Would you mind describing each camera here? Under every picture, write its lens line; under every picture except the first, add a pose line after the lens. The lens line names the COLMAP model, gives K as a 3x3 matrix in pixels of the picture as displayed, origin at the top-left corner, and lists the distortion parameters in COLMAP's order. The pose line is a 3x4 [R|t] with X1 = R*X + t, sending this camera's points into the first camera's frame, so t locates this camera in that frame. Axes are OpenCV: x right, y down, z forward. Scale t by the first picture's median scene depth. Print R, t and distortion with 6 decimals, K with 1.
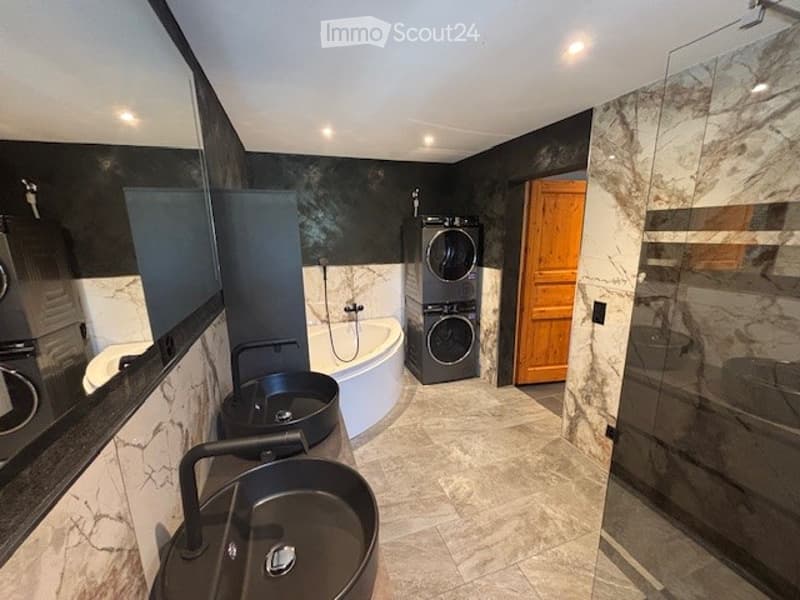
lens RADIAL K [[319.6, 0, 401.8], [0, 319.6, 296.9], [0, 0, 1]] dist [0.001532, 0.000087]
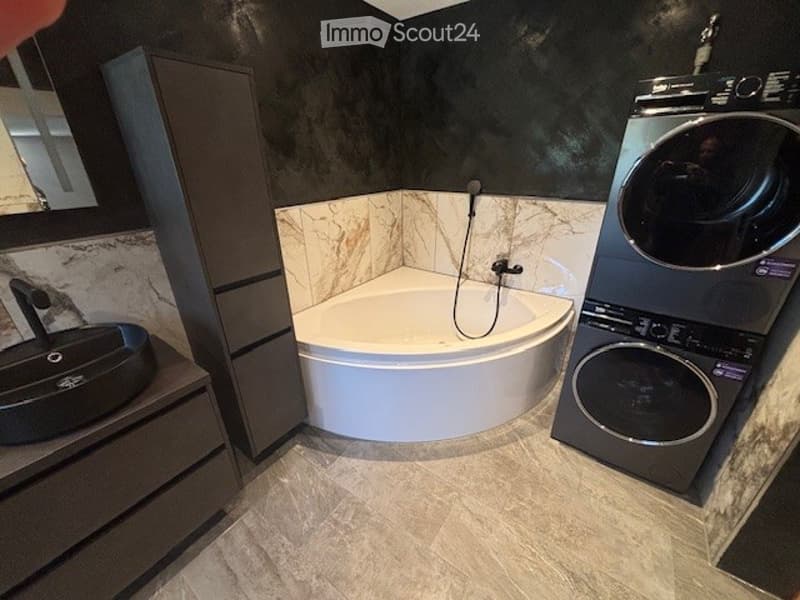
lens RADIAL K [[324.2, 0, 400.0], [0, 324.2, 300.0], [0, 0, 1]] dist [-0.001984, -0.000266]
pose [[0.586485, 0.335346, -0.737278, 0.243983], [-0.160049, 0.940298, 0.300373, -0.069405], [0.793990, -0.058164, 0.605142, 0.467303]]
